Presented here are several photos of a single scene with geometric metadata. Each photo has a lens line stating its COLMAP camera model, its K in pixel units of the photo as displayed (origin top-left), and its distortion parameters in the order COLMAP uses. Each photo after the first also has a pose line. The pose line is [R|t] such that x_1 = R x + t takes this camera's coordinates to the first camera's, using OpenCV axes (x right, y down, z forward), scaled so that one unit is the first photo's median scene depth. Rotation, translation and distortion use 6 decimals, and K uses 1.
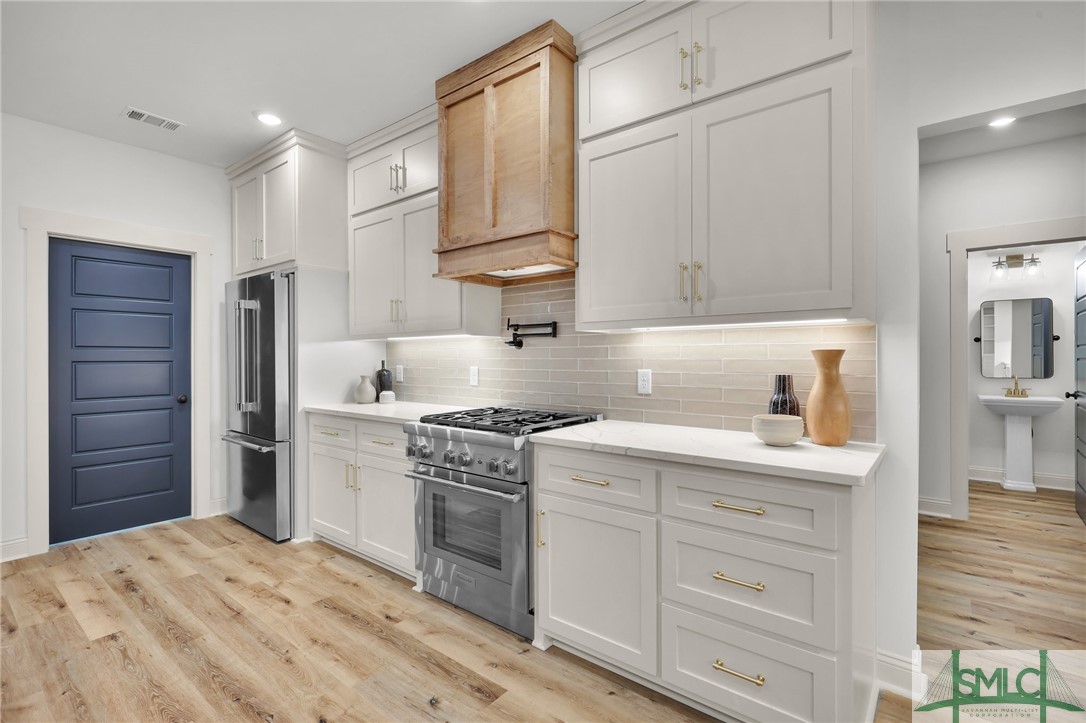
lens RADIAL K [[491.9, 0, 544.2], [0, 491.9, 360.1], [0, 0, 1]] dist [0.000358, -0.000212]
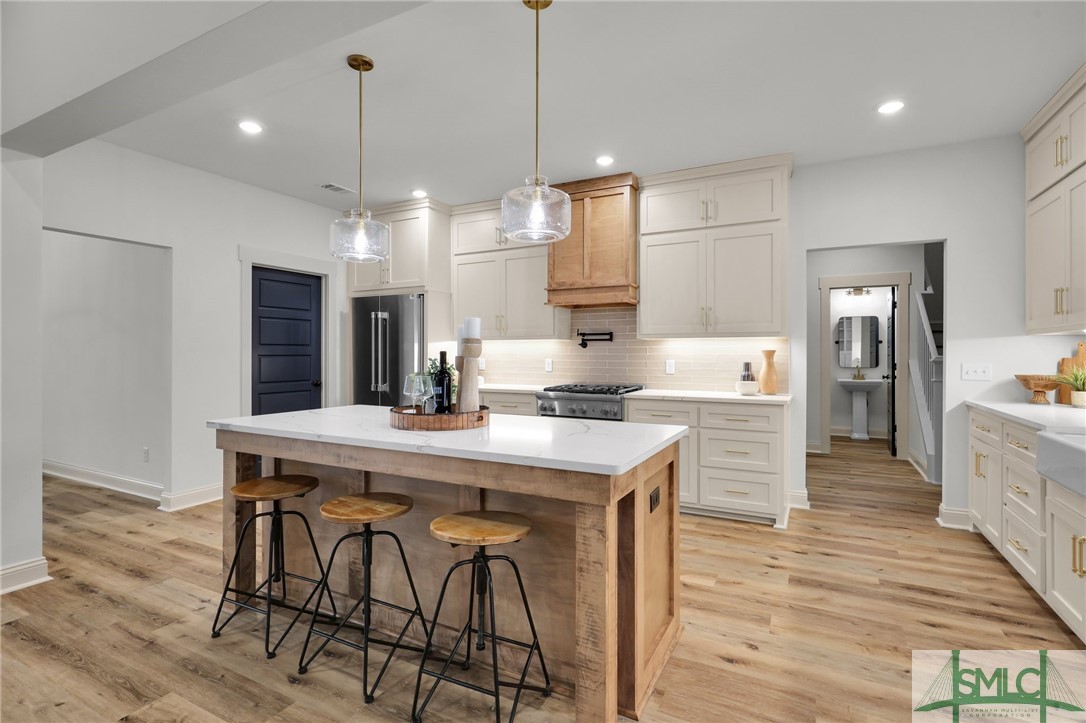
lens RADIAL K [[503.5, 0, 545.7], [0, 503.5, 357.2], [0, 0, 1]] dist [0.001206, 0.000135]
pose [[0.982626, 0.001377, 0.185590, -0.489384], [-0.002000, 0.999993, 0.003171, 0.002566], [-0.185584, -0.003487, 0.982622, -0.607761]]
